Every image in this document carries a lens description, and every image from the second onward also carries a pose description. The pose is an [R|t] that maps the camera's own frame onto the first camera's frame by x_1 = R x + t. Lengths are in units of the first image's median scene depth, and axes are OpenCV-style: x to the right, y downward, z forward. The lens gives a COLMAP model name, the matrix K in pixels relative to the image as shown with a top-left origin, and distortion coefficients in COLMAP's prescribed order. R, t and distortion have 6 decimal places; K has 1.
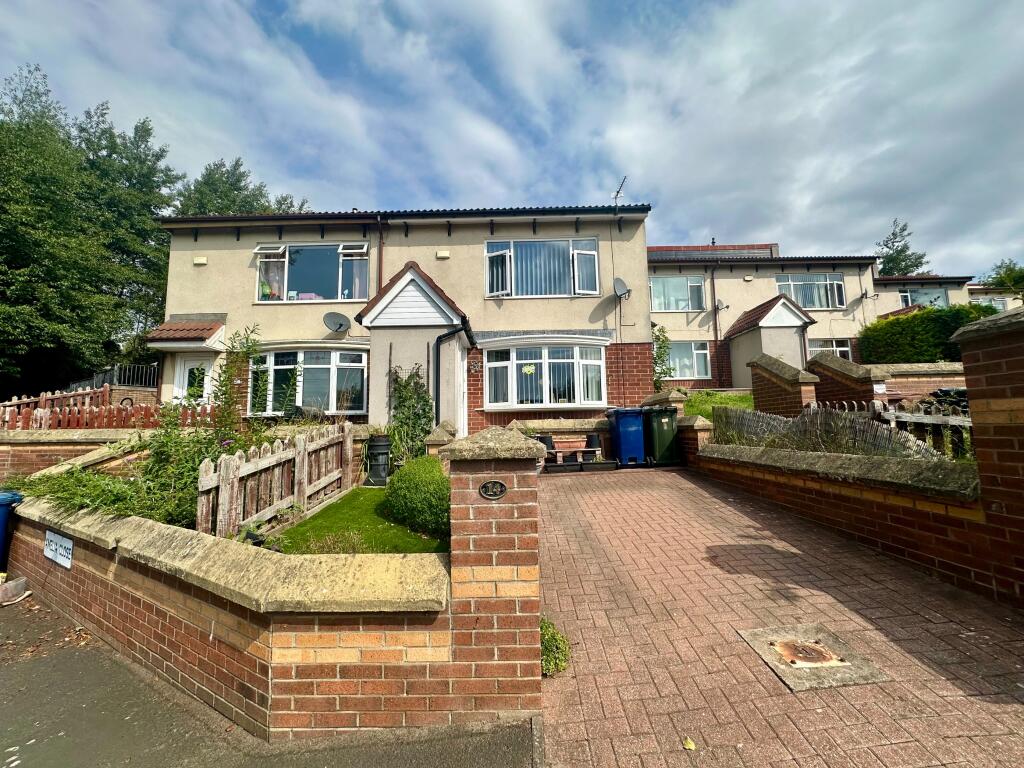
lens RADIAL K [[404.5, 0, 516.4], [0, 404.5, 381.4], [0, 0, 1]] dist [-0.002527, -0.000162]
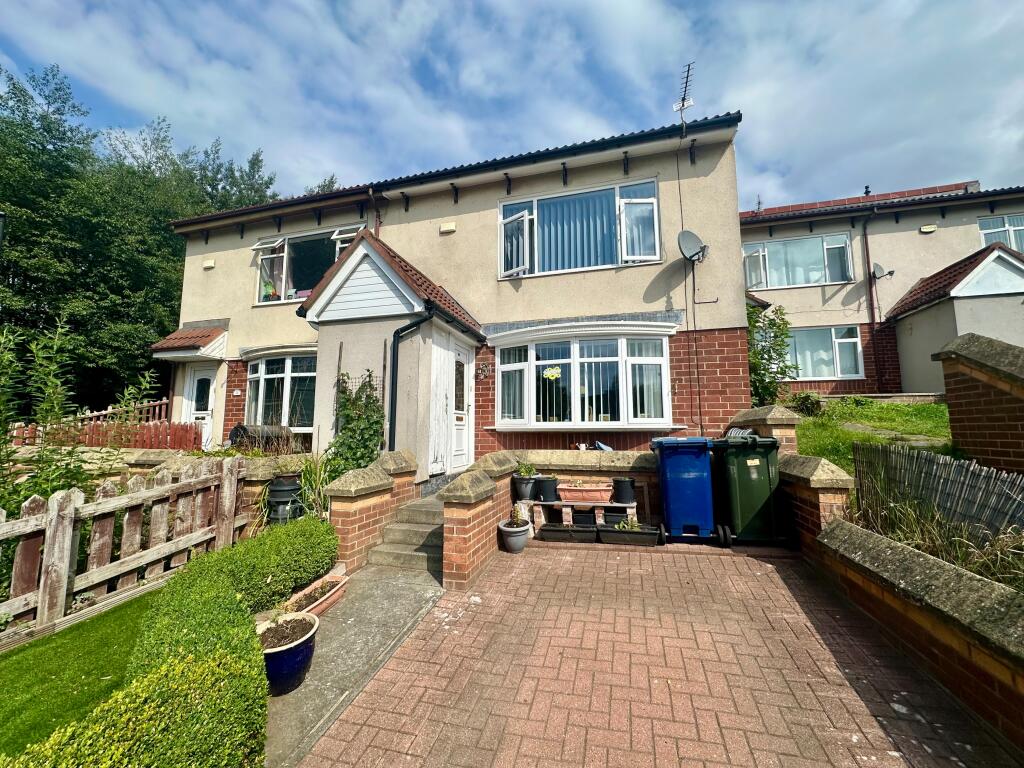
lens RADIAL K [[412.1, 0, 511.9], [0, 412.1, 380.8], [0, 0, 1]] dist [-0.000621, -0.000107]
pose [[0.964101, -0.015321, -0.265093, 0.147446], [0.014210, 0.999880, -0.006108, -0.012059], [0.265155, 0.002121, 0.964203, 0.272400]]
